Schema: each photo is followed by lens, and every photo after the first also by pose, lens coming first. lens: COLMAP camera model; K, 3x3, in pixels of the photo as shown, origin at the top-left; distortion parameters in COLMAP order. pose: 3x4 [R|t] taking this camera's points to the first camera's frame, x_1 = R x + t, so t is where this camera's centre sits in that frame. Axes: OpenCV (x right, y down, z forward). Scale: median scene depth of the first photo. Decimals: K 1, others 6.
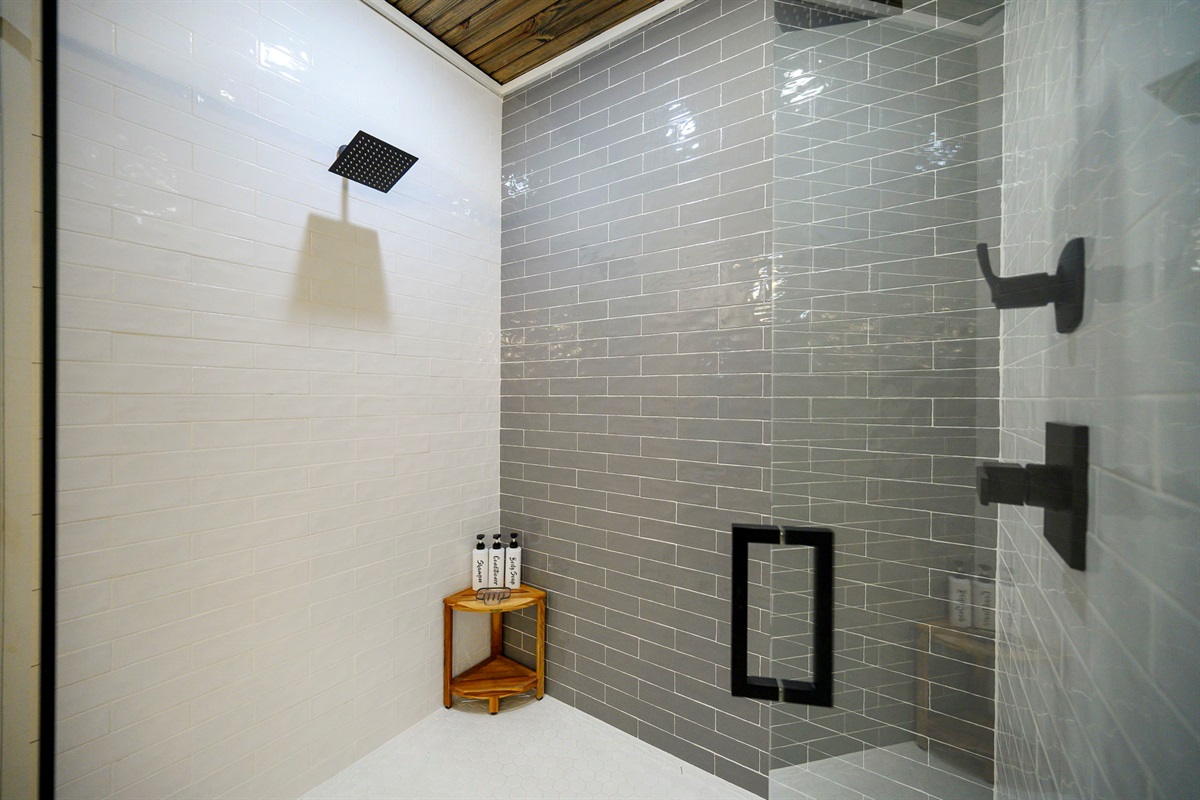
lens RADIAL K [[474.4, 0, 599.4], [0, 474.4, 396.1], [0, 0, 1]] dist [-0.002670, -0.000077]
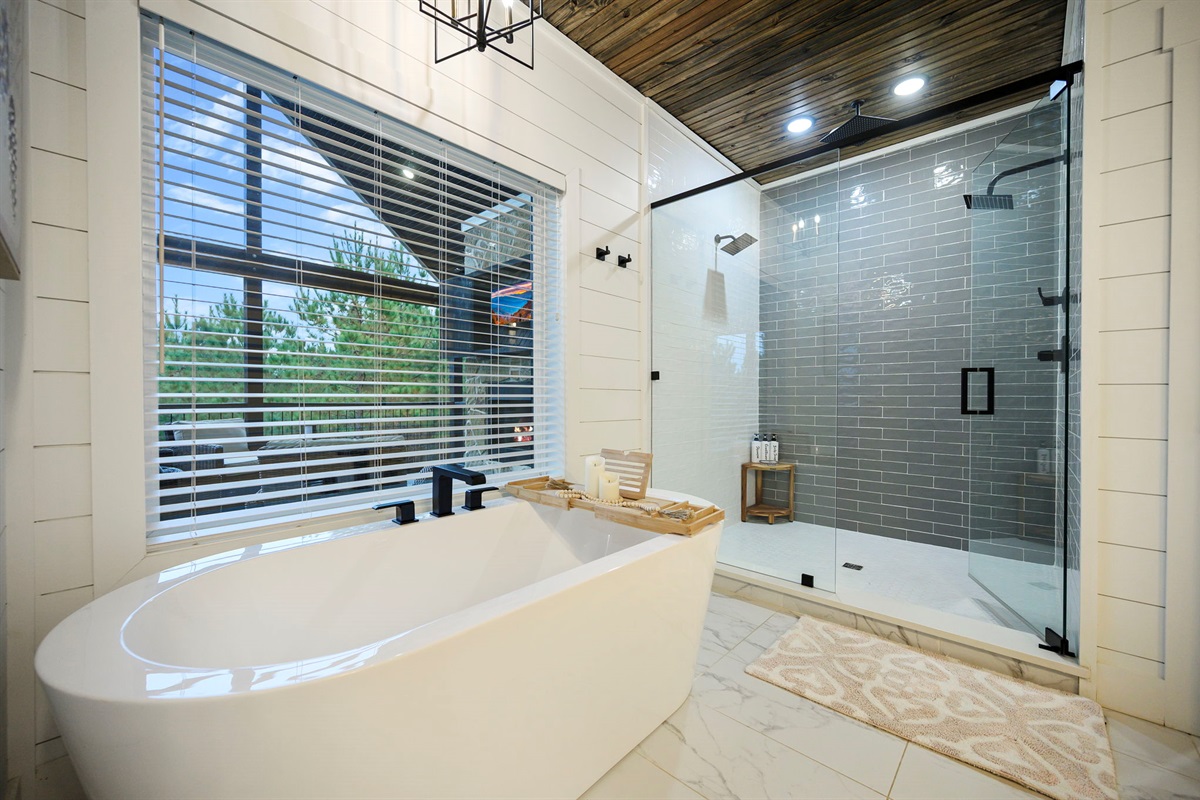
lens RADIAL K [[474.4, 0, 598.4], [0, 474.4, 398.1], [0, 0, 1]] dist [-0.002670, -0.000077]
pose [[0.991433, 0.001814, -0.130604, -0.719643], [-0.002051, 0.999996, -0.001677, 0.187146], [0.130600, 0.001930, 0.991433, -1.058323]]
